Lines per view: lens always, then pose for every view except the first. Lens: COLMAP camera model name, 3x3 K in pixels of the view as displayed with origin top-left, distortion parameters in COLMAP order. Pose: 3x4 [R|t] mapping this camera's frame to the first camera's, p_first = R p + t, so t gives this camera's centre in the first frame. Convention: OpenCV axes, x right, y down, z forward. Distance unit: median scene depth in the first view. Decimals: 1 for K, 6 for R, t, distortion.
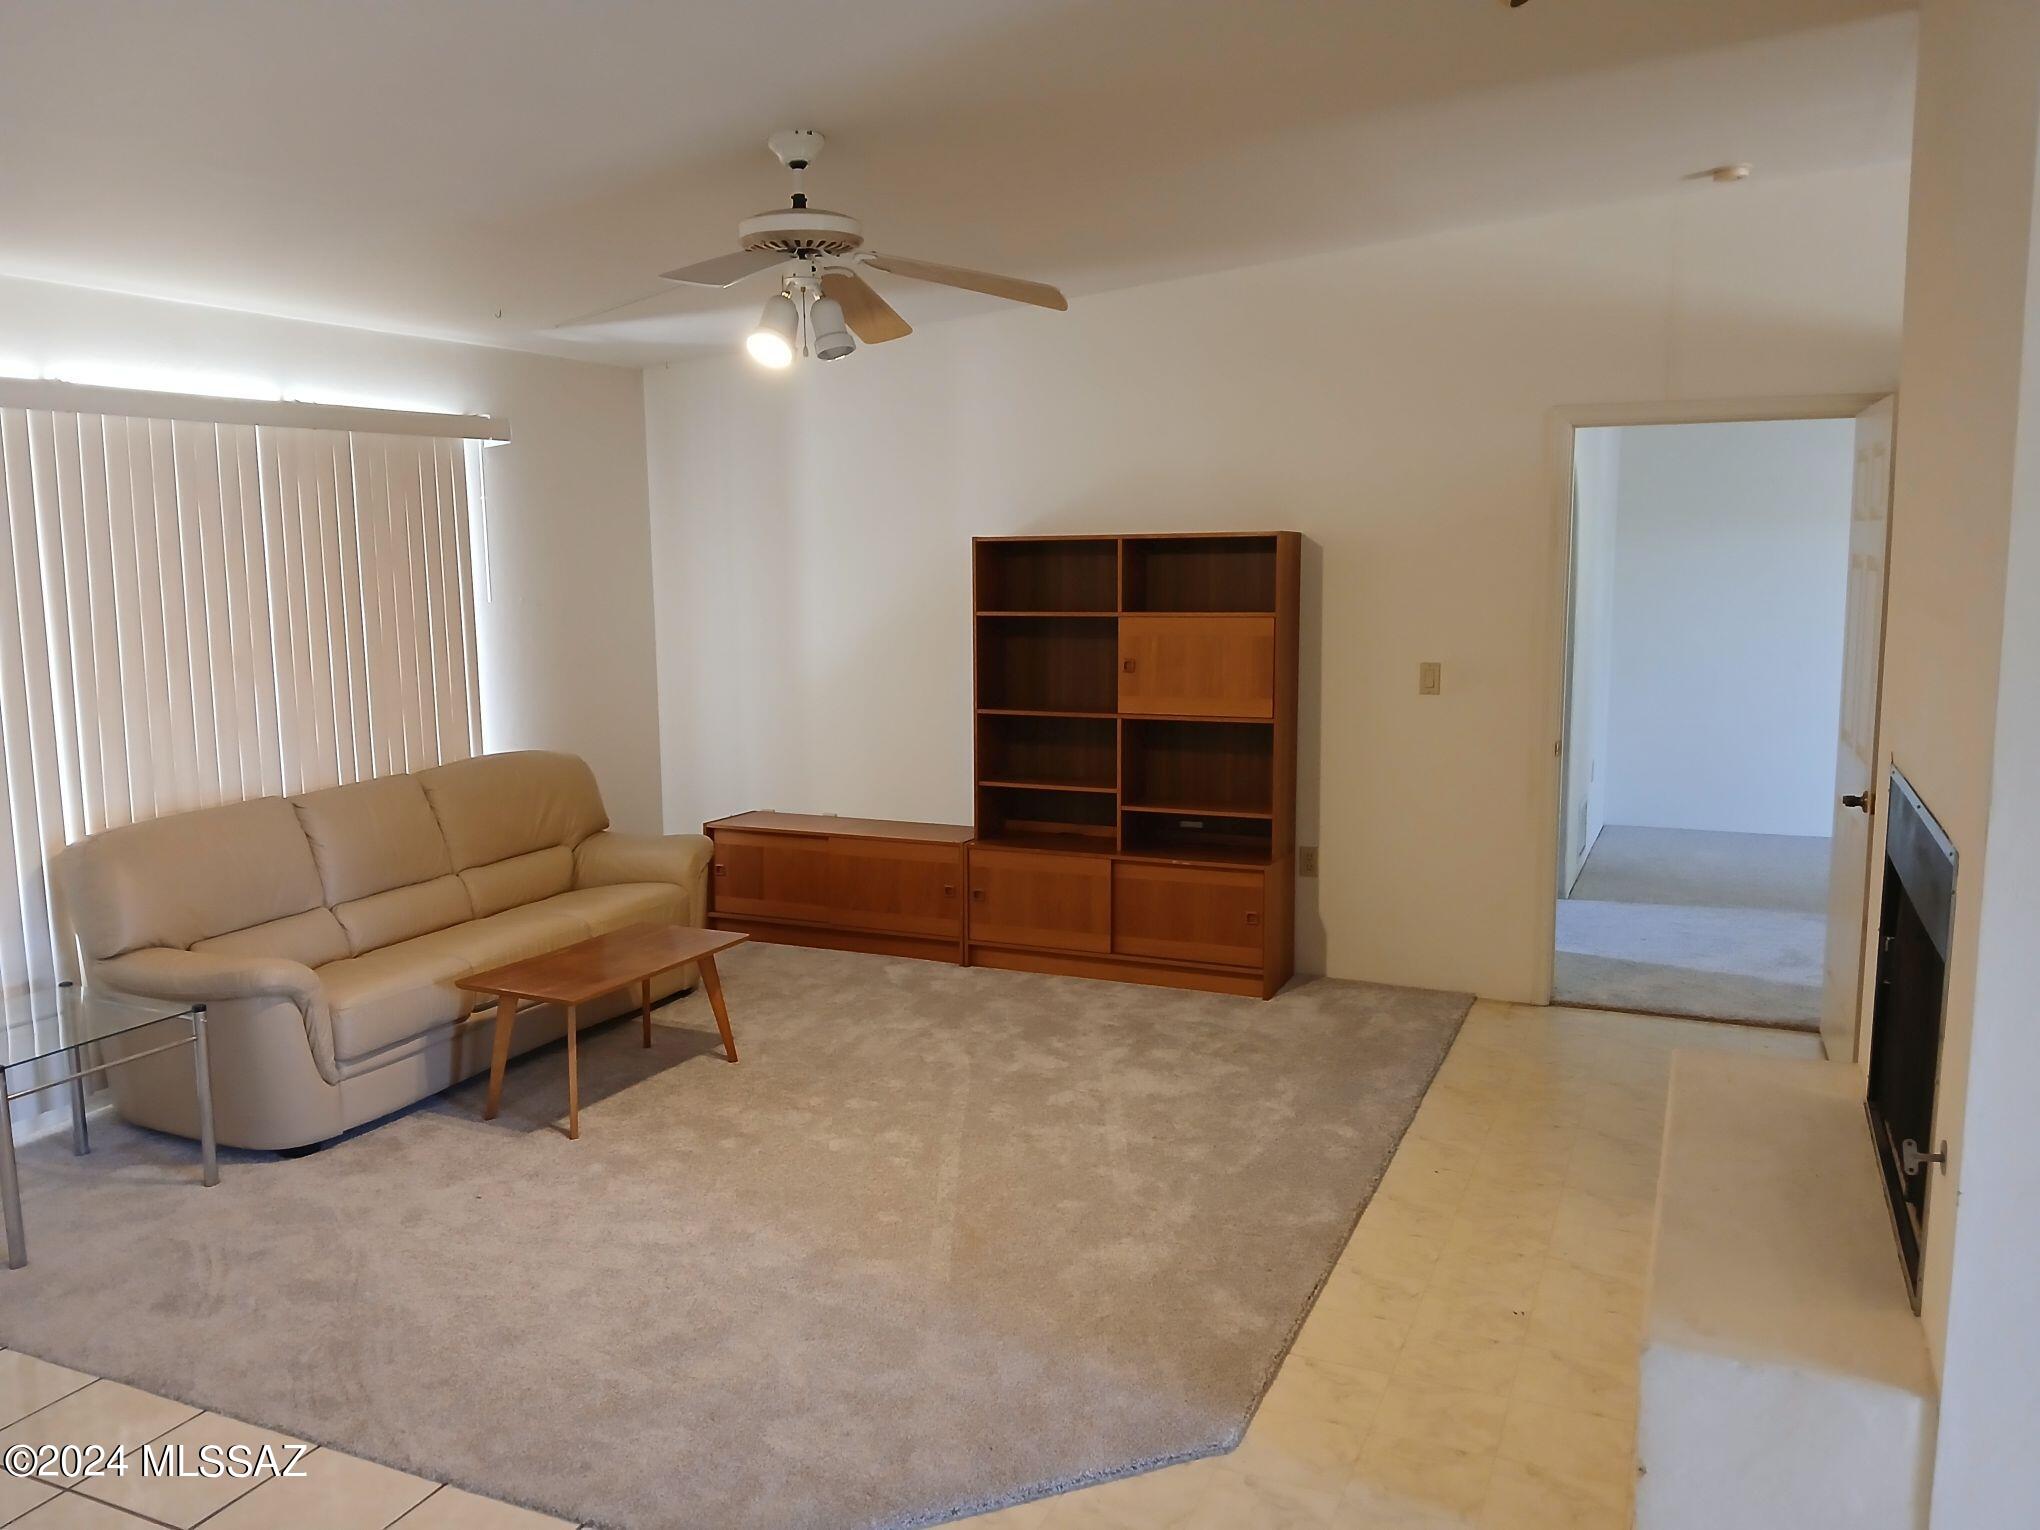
lens RADIAL K [[1630.7, 0, 1020.0], [0, 1630.7, 765.0], [0, 0, 1]] dist [0.157397, -0.380871]
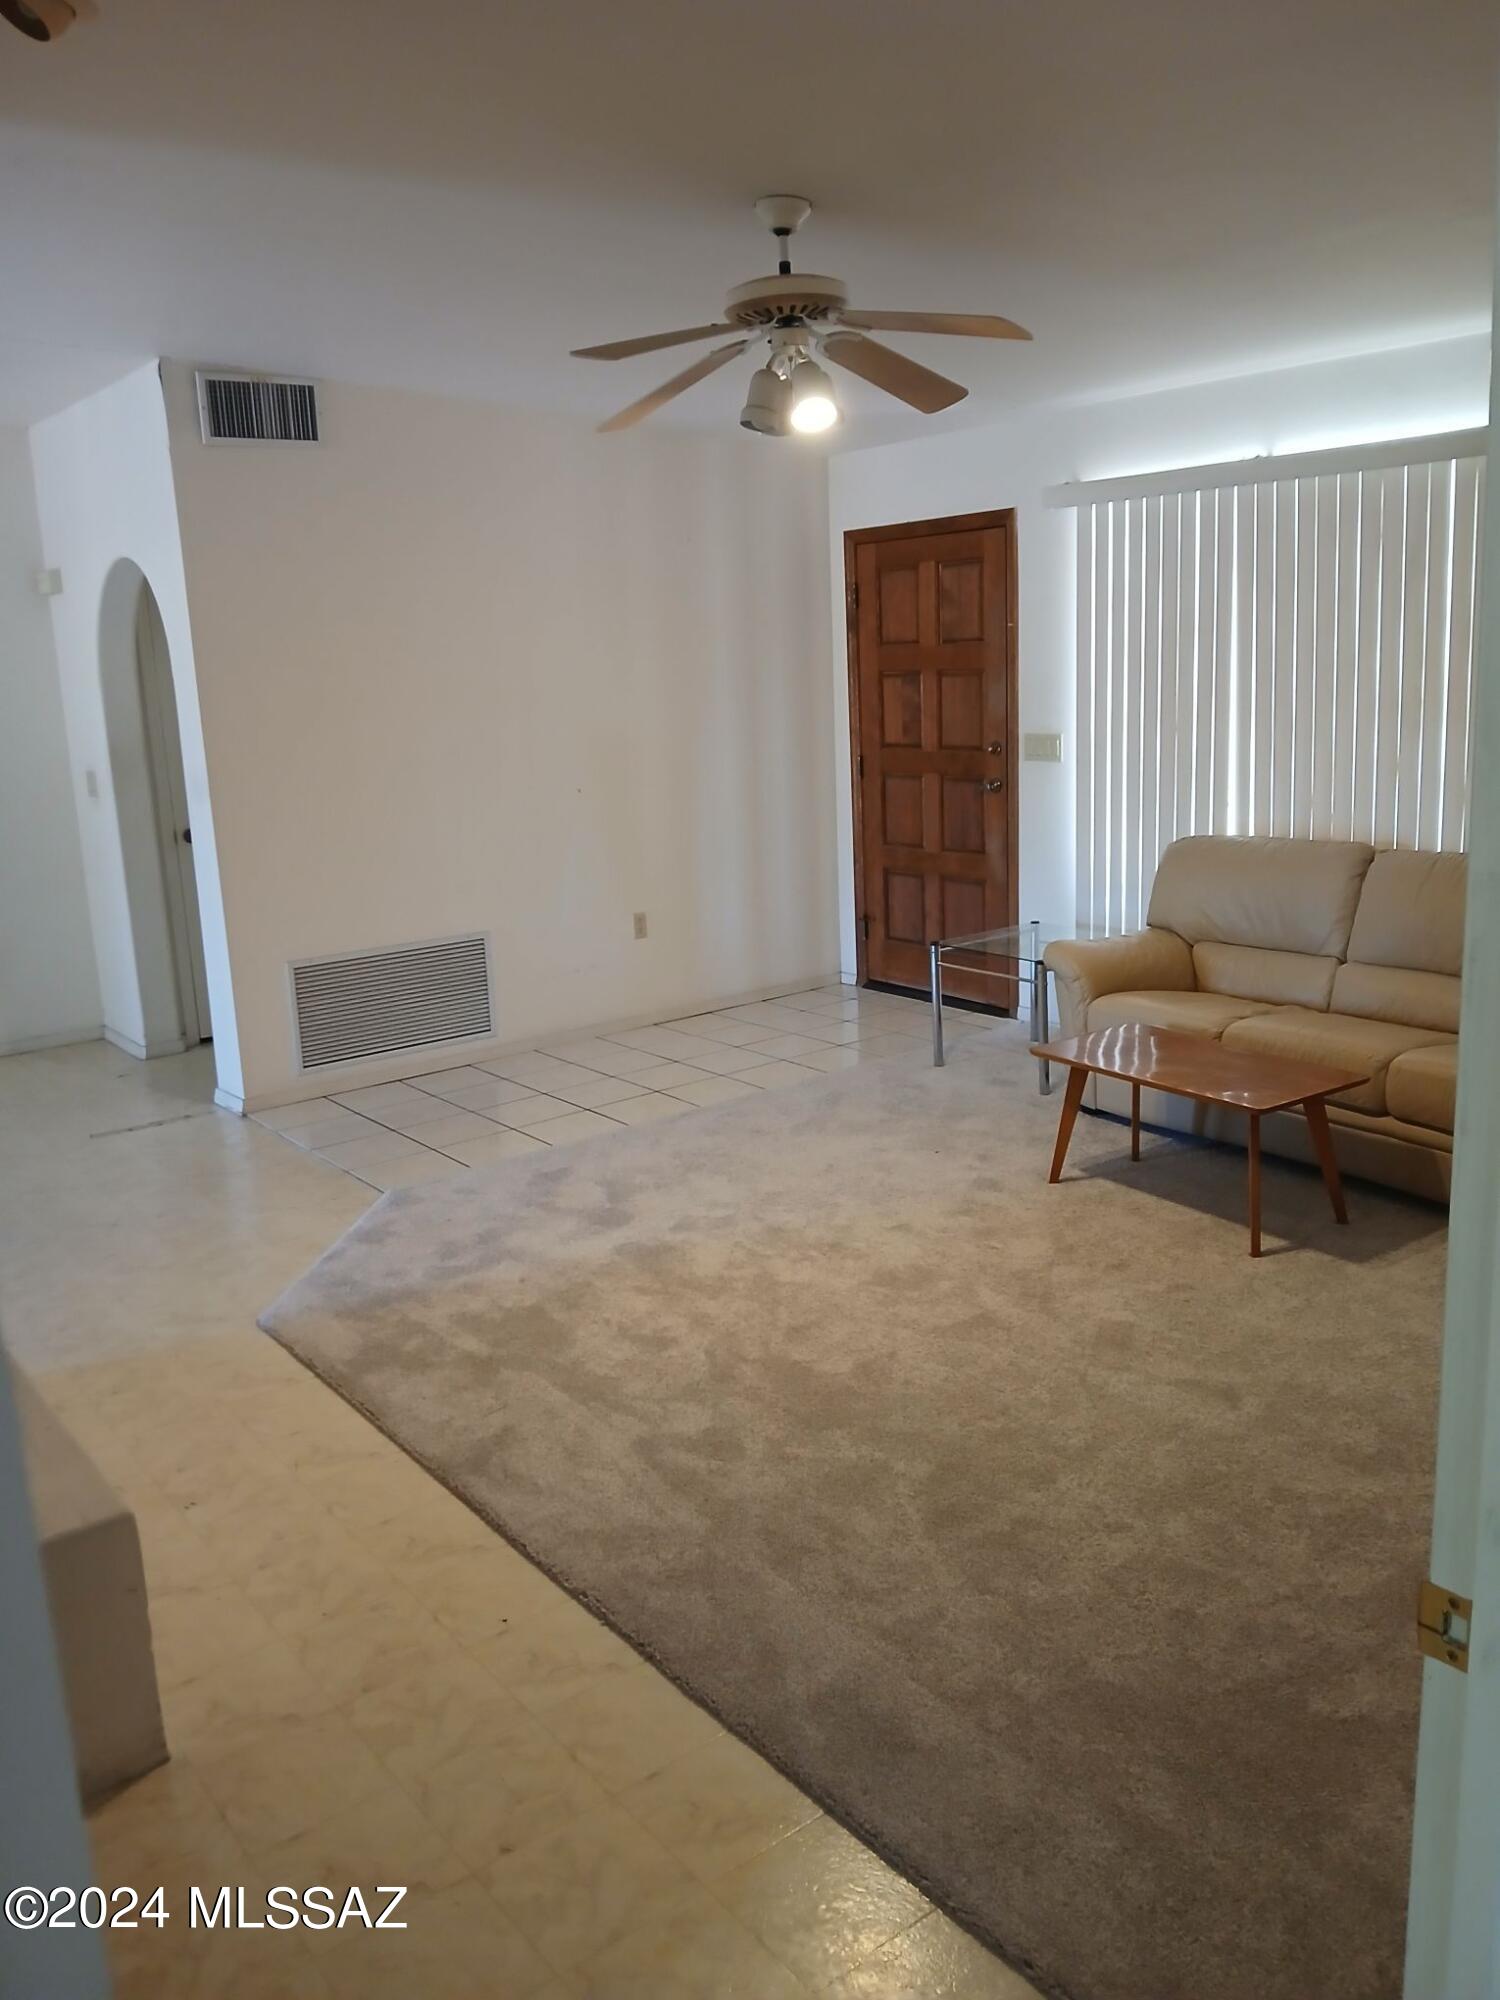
lens RADIAL K [[1598.7, 0, 750.0], [0, 1598.7, 1000.0], [0, 0, 1]] dist [0.157397, -0.380871]
pose [[-0.483263, 0.220340, -0.847294, 0.639533], [-0.069145, 0.955181, 0.287834, -0.162266], [0.872740, 0.197685, -0.446369, 1.216843]]
